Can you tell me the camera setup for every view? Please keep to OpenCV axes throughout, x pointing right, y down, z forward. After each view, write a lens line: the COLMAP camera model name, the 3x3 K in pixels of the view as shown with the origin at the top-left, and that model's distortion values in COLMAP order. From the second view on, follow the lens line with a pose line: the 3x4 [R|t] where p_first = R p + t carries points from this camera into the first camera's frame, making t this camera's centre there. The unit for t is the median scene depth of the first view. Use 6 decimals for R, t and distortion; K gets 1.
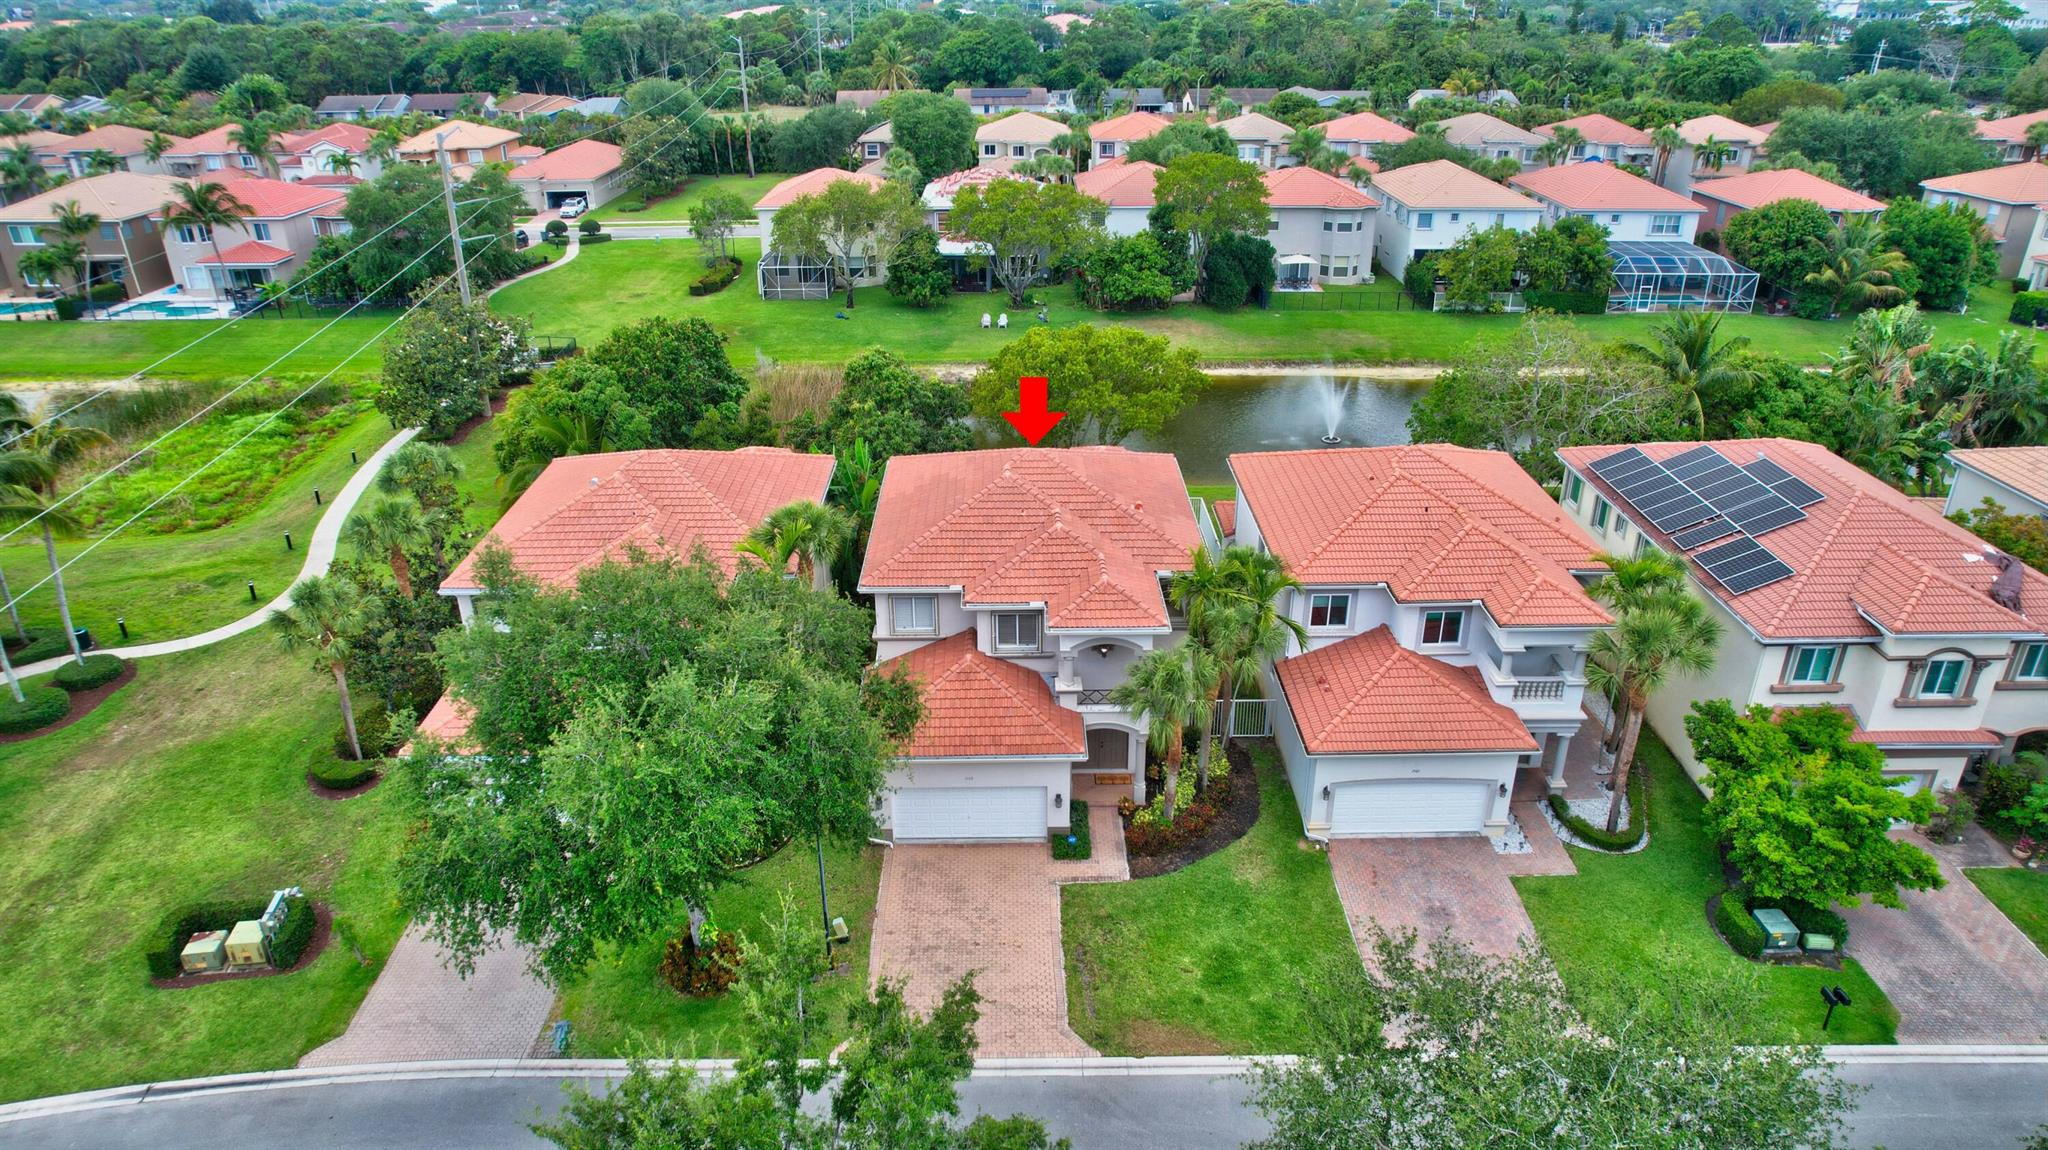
lens RADIAL K [[1322.0, 0, 1018.6], [0, 1322.0, 568.7], [0, 0, 1]] dist [-0.099130, 0.086942]
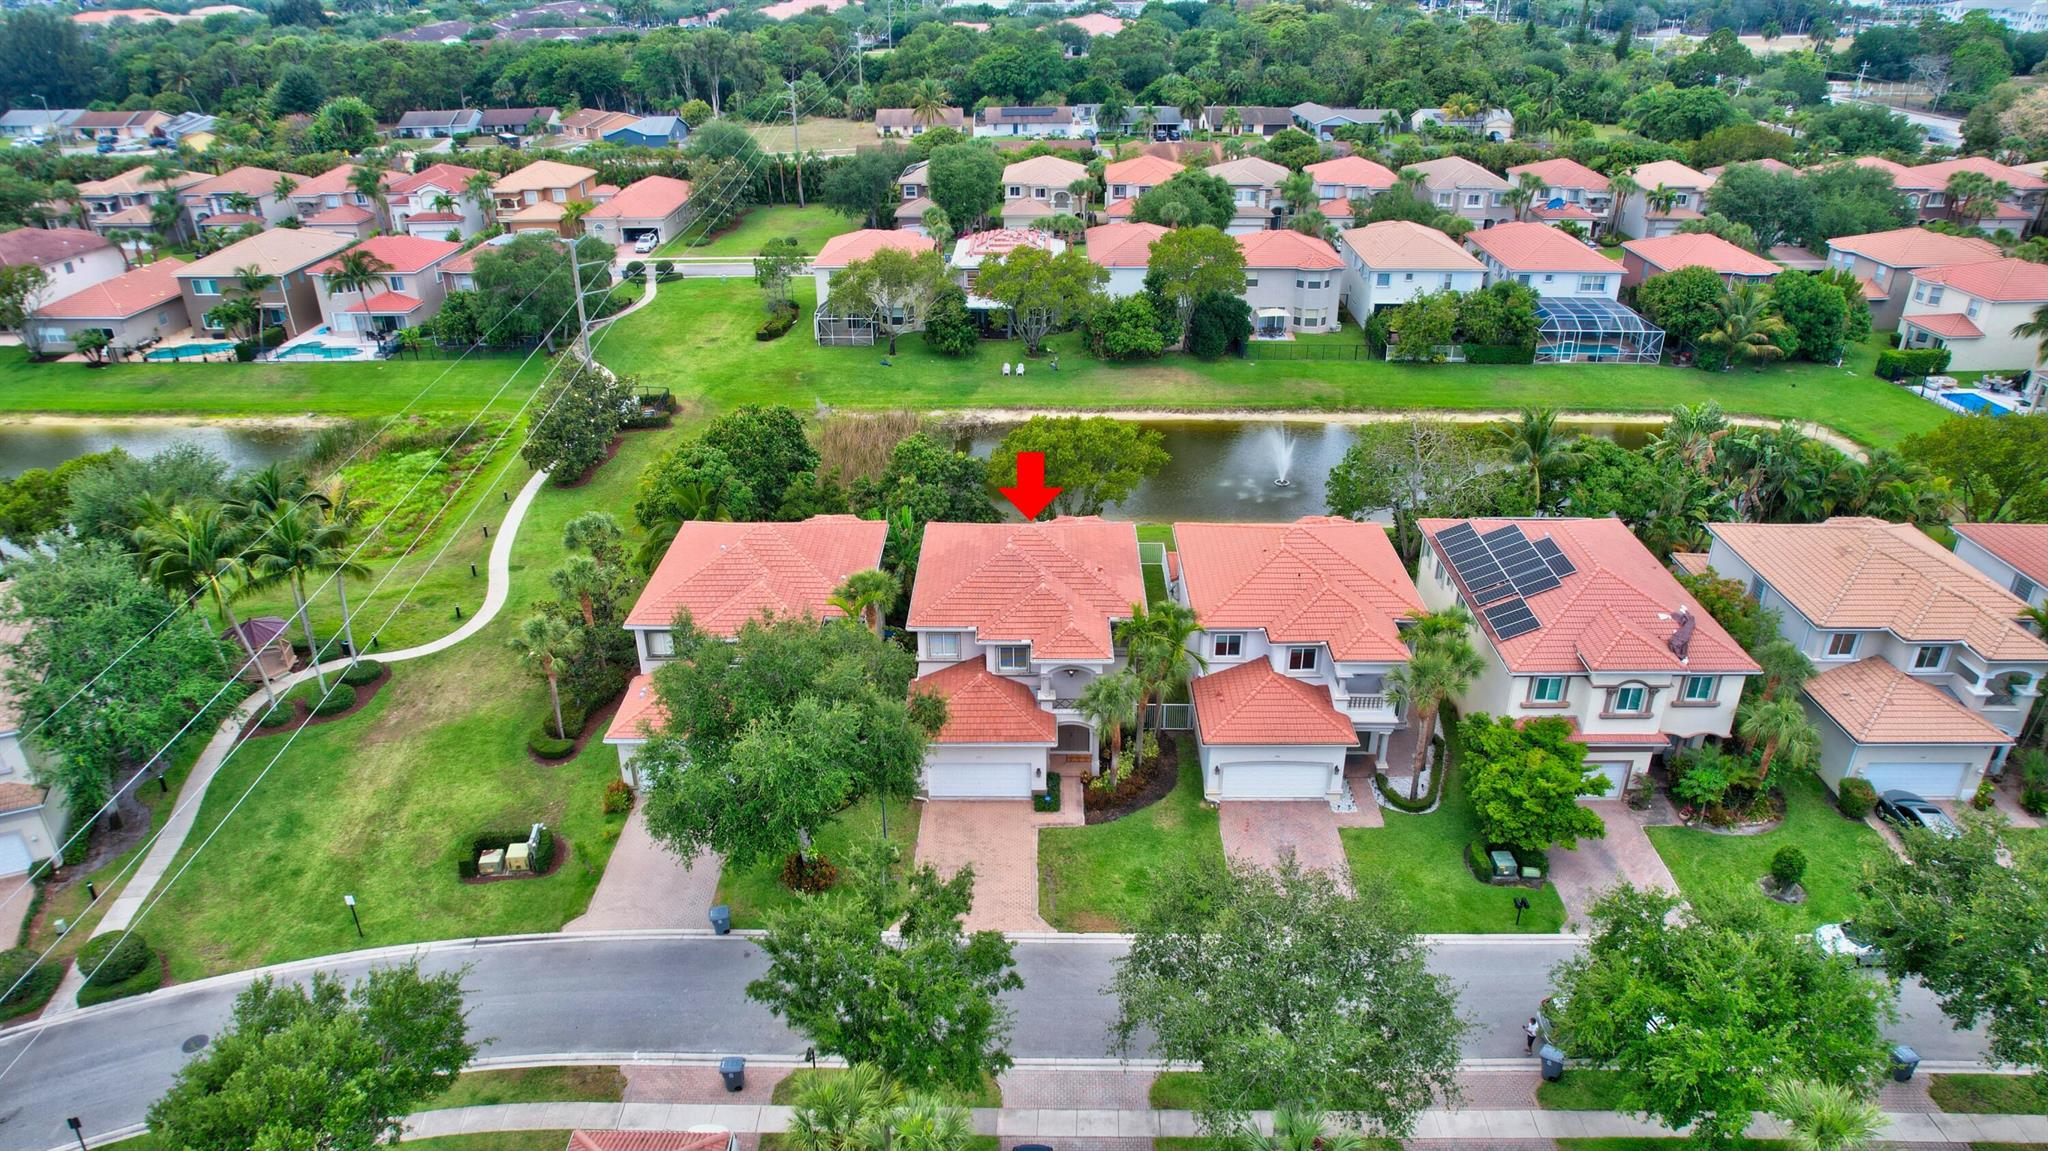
lens RADIAL K [[1322.0, 0, 1018.6], [0, 1322.0, 569.2], [0, 0, 1]] dist [-0.099130, 0.086942]
pose [[0.999678, 0.009760, -0.023439, 0.031179], [-0.009148, 0.999619, 0.026039, -0.073536], [0.023685, -0.025816, 0.999386, -0.386183]]
